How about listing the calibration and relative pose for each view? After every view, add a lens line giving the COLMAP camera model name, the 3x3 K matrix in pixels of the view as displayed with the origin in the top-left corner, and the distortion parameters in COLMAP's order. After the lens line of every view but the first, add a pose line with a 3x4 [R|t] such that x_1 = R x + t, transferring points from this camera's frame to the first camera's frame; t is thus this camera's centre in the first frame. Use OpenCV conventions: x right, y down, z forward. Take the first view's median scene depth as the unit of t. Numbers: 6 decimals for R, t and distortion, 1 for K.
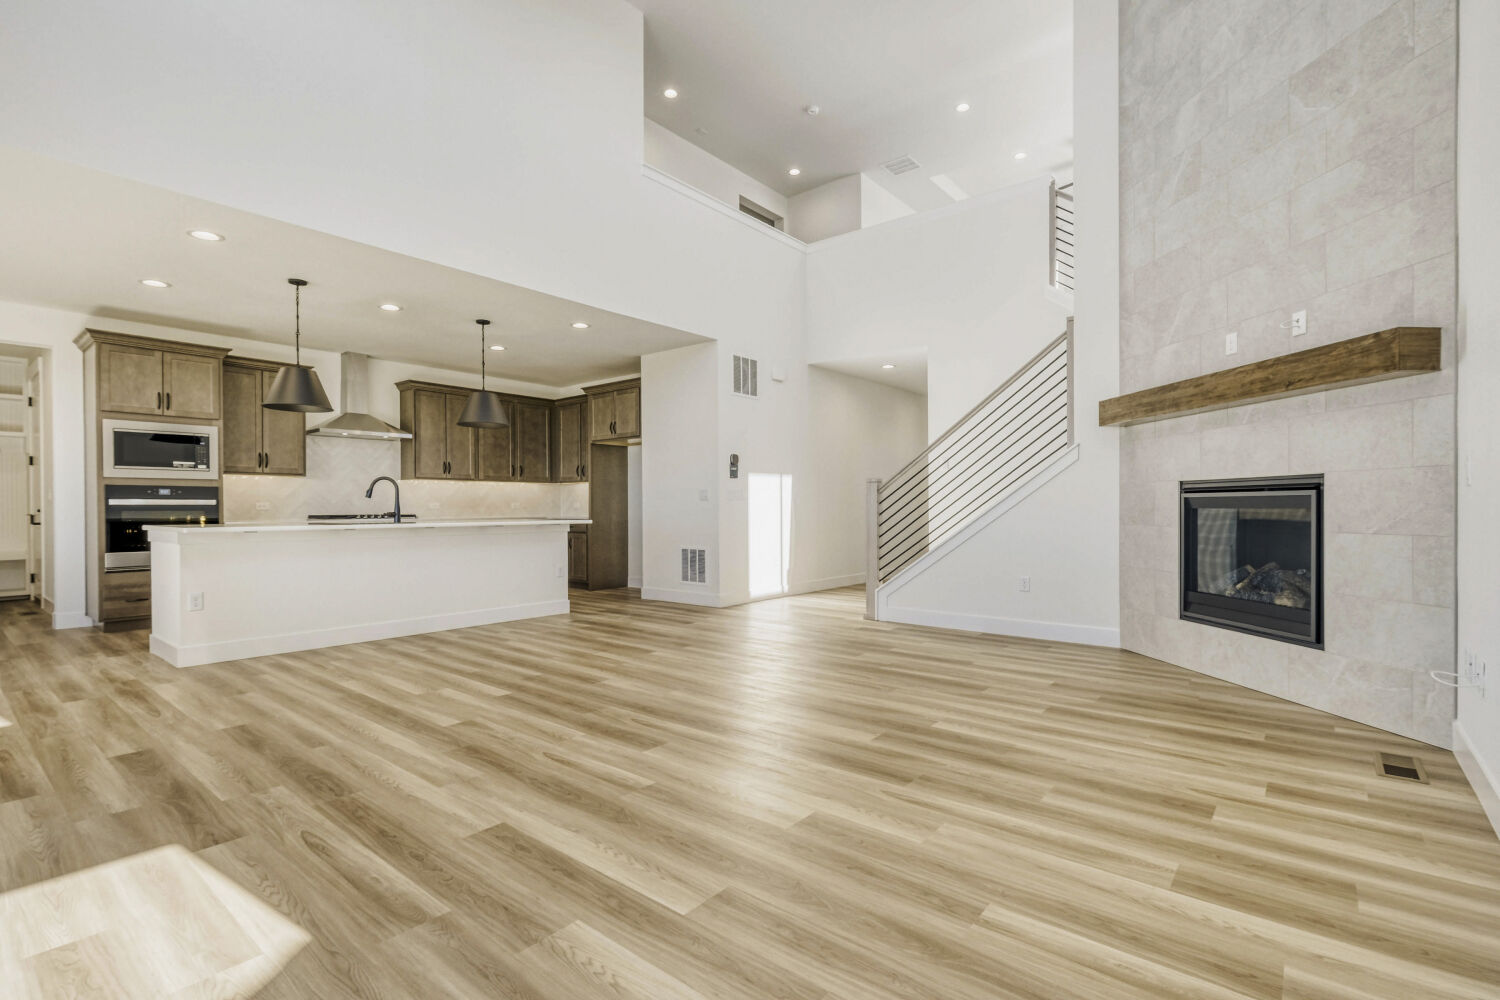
lens RADIAL K [[670.6, 0, 813.4], [0, 670.6, 512.6], [0, 0, 1]] dist [-0.001039, -0.000148]
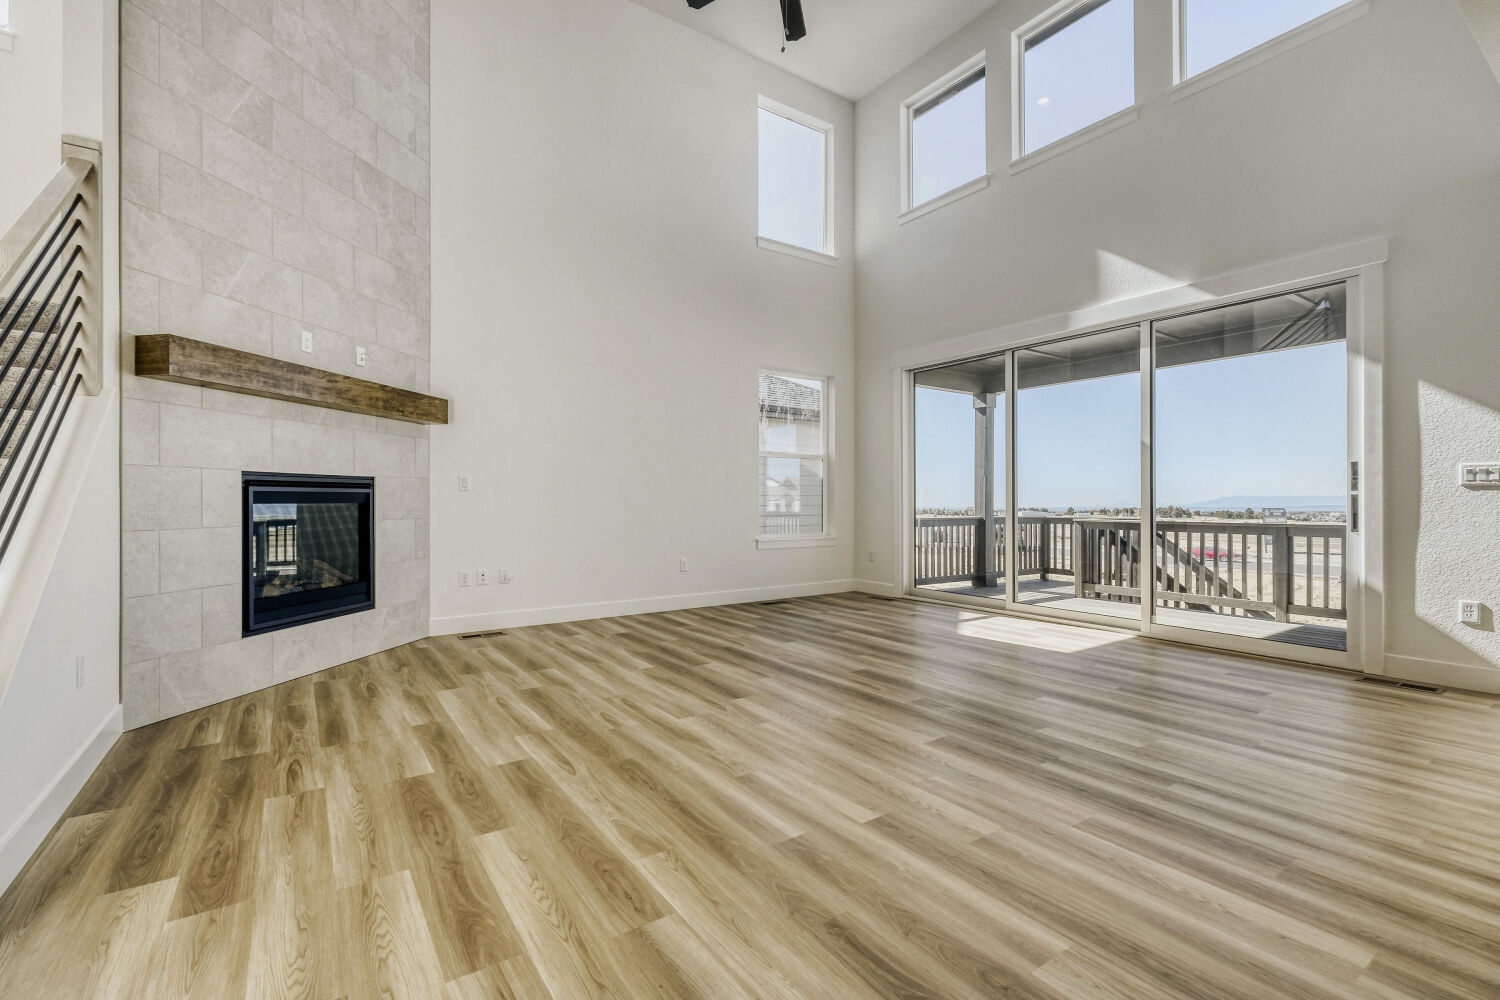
lens RADIAL K [[670.6, 0, 793.8], [0, 670.6, 498.6], [0, 0, 1]] dist [-0.001039, -0.000148]
pose [[-0.946587, 0.003174, 0.322432, -0.294193], [0.005329, 0.999969, 0.005799, -0.011202], [-0.322403, 0.007207, -0.946575, 1.251621]]
